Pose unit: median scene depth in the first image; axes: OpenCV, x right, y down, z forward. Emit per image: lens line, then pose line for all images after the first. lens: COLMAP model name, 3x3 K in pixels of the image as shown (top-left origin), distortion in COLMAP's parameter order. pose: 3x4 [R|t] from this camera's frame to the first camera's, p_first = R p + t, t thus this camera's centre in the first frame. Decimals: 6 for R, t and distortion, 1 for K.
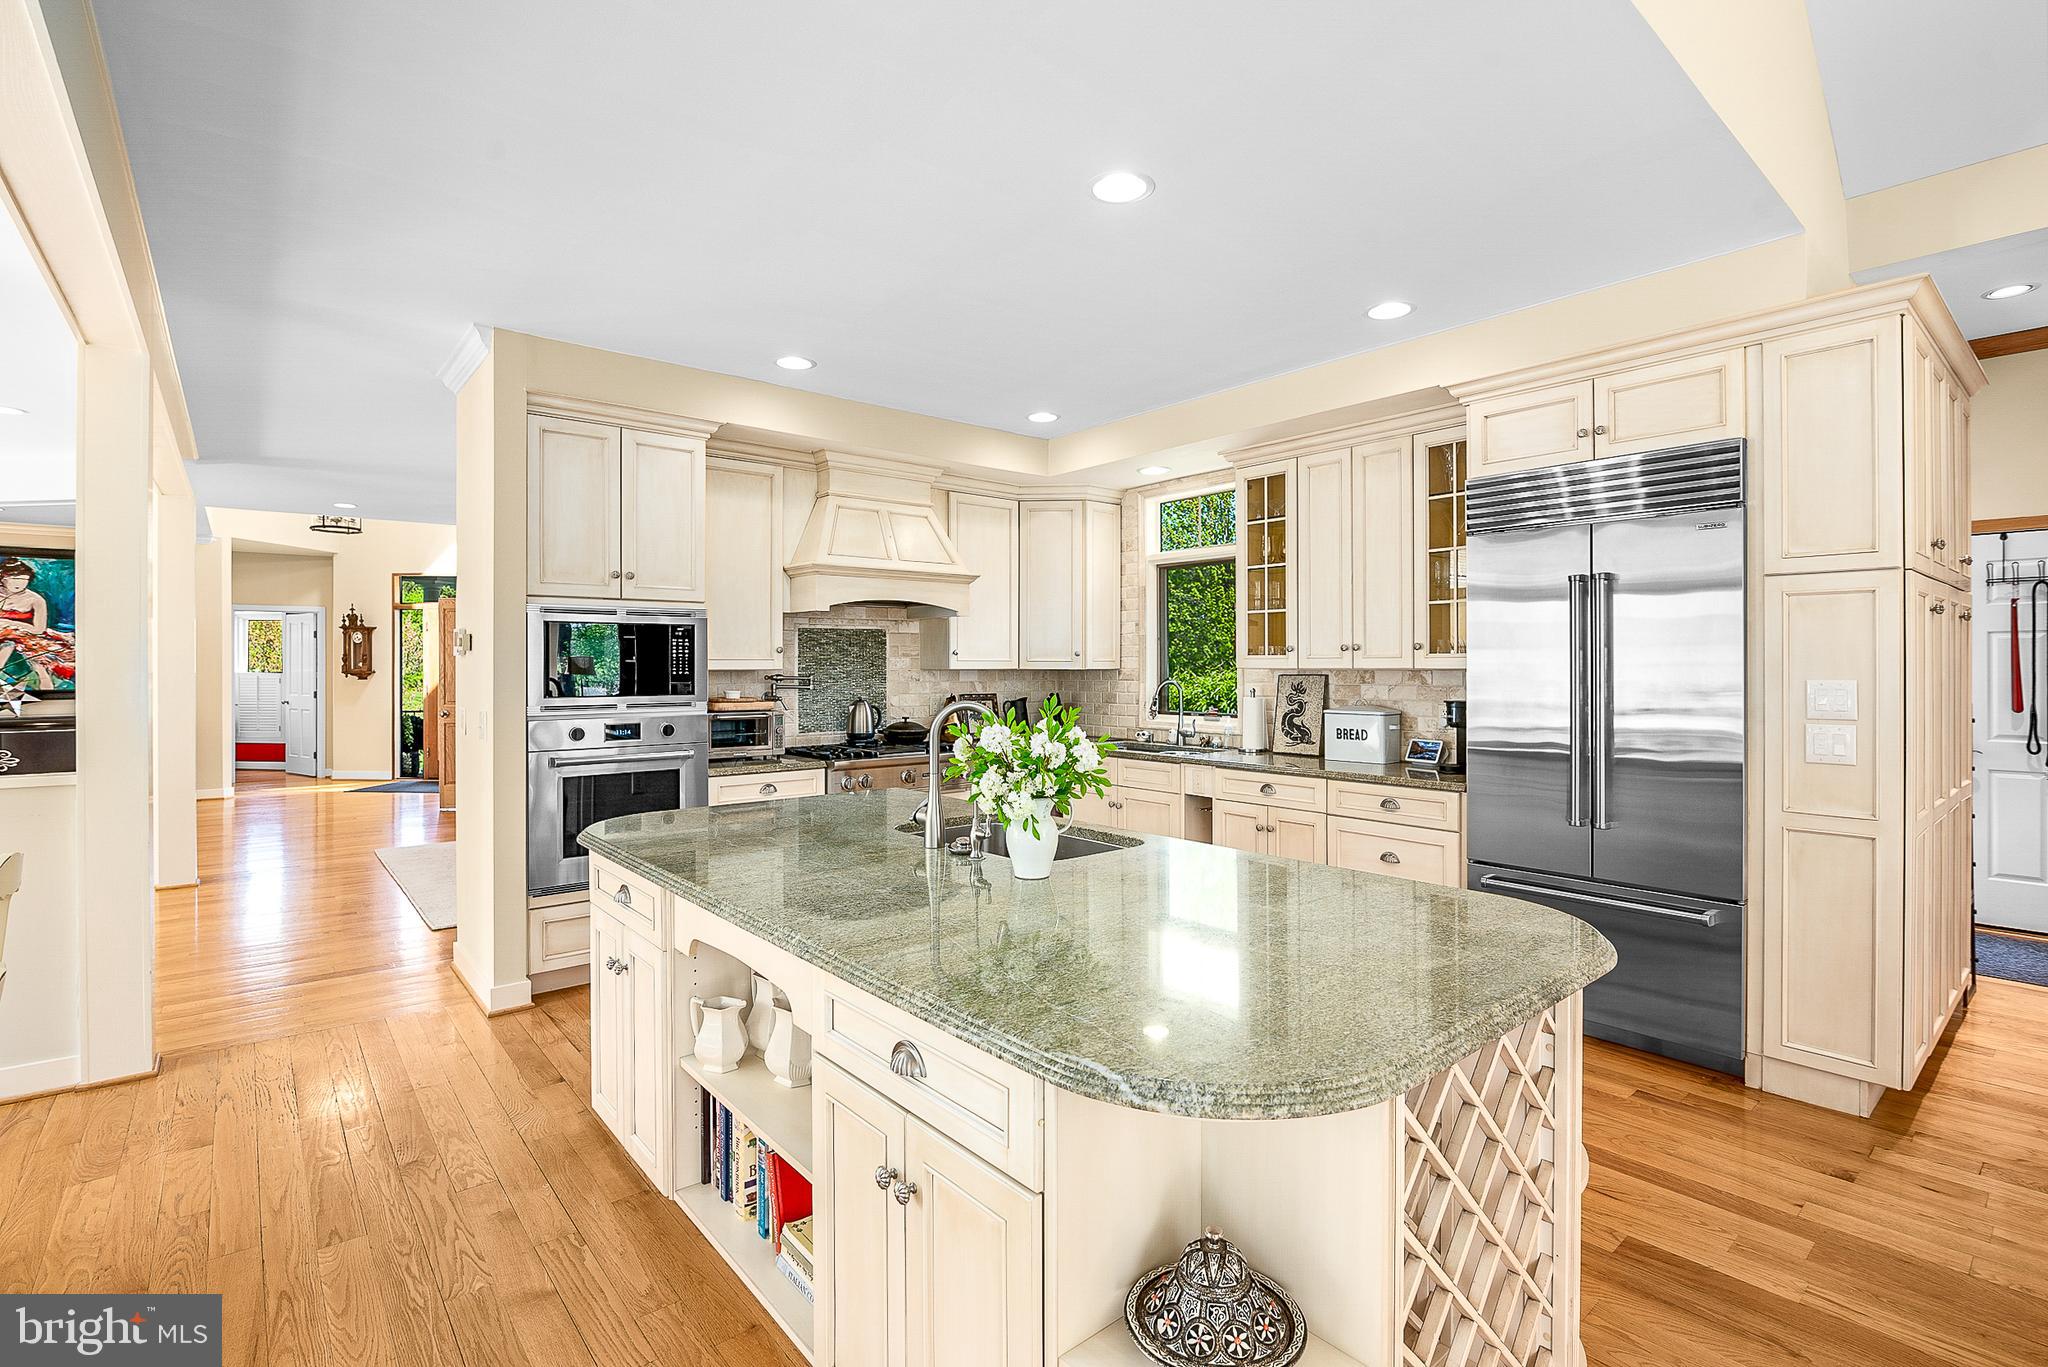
lens RADIAL K [[944.3, 0, 1028.7], [0, 944.3, 663.3], [0, 0, 1]] dist [-0.017439, 0.000021]
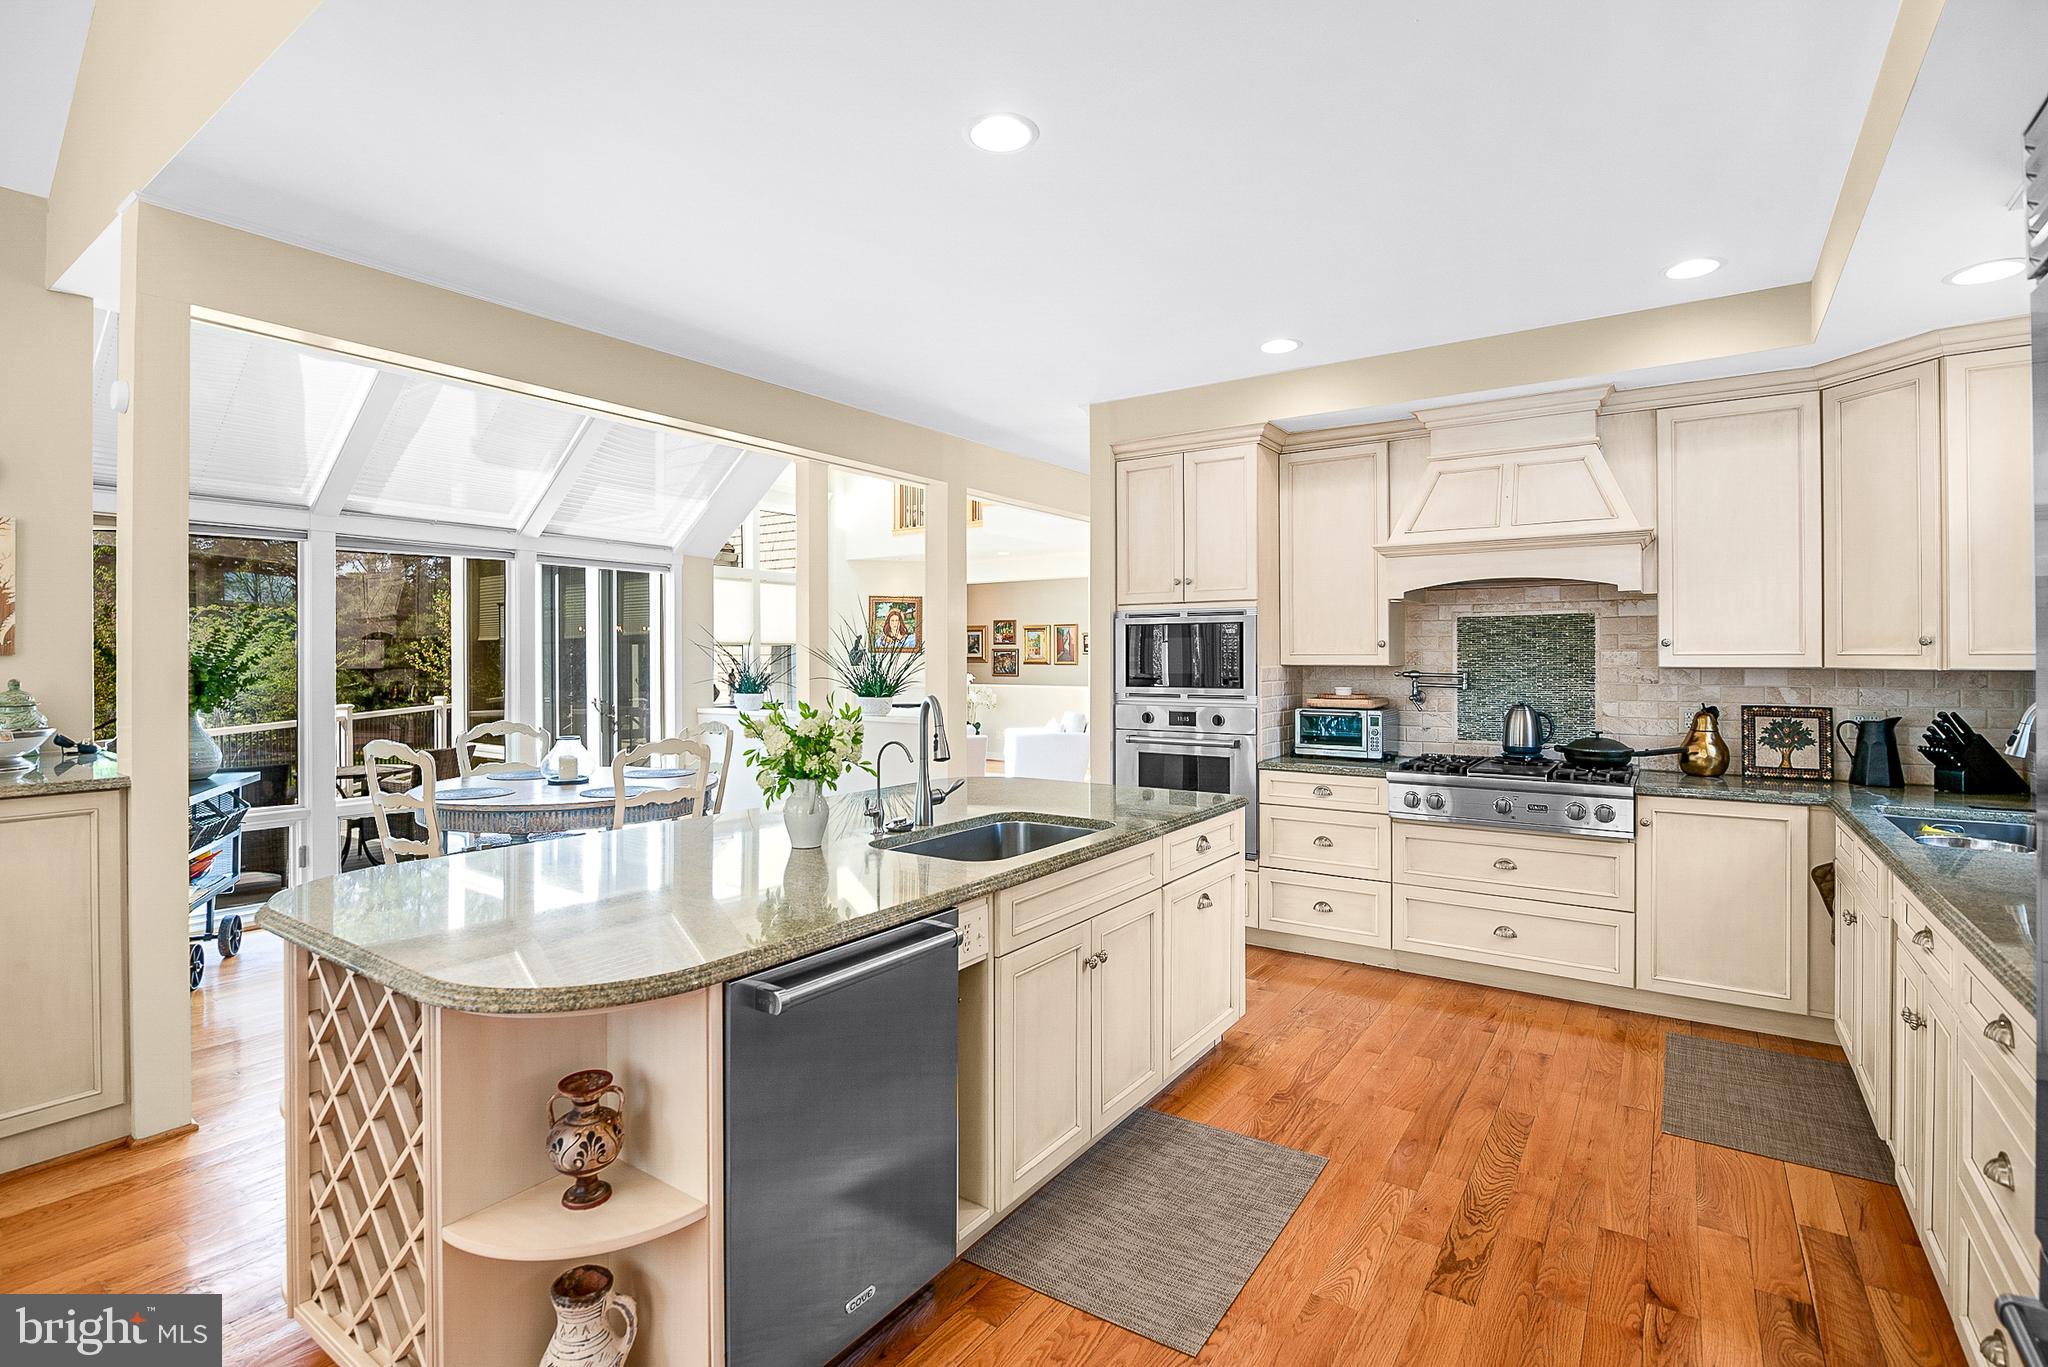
lens RADIAL K [[957.6, 0, 1024.0], [0, 957.6, 657.1], [0, 0, 1]] dist [-0.017857, 0.000218]
pose [[0.260896, -0.000206, -0.965367, 0.494092], [0.001257, 0.999999, 0.000127, -0.001866], [0.965366, -0.001246, 0.260896, 0.392103]]
